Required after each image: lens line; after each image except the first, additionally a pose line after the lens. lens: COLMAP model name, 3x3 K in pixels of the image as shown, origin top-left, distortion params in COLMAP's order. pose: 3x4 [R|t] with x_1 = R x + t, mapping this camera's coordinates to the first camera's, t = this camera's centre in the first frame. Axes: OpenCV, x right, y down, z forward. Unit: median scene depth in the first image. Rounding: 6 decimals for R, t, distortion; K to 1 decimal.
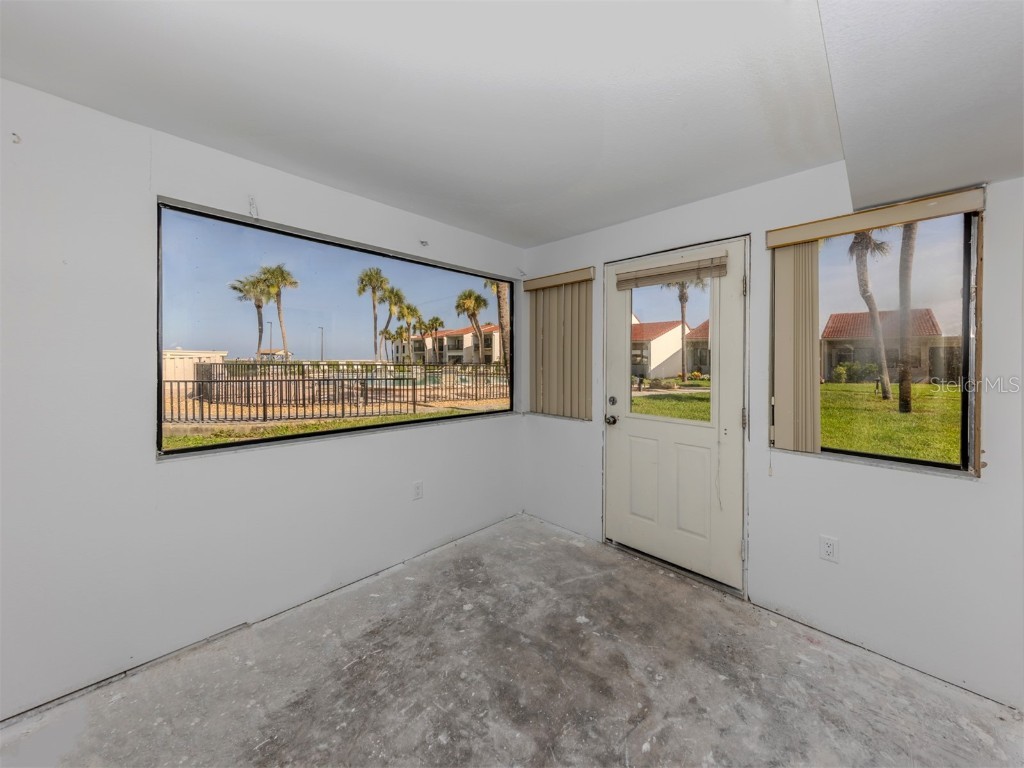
lens RADIAL K [[380.0, 0, 540.9], [0, 380.0, 344.2], [0, 0, 1]] dist [0.001868, 0.000024]
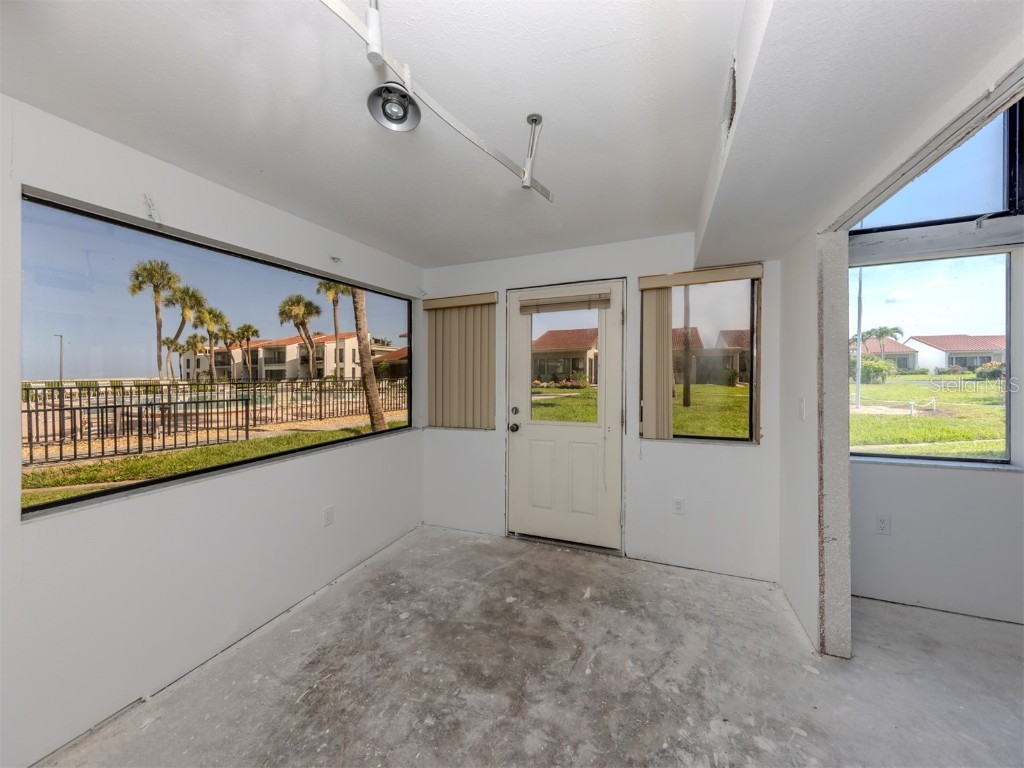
lens RADIAL K [[375.0, 0, 526.9], [0, 375.0, 357.3], [0, 0, 1]] dist [0.002122, -0.000161]
pose [[0.931068, -0.008312, 0.364752, -0.216862], [0.006481, 0.999960, 0.006244, -0.021133], [-0.364789, -0.003450, 0.931084, -0.072369]]
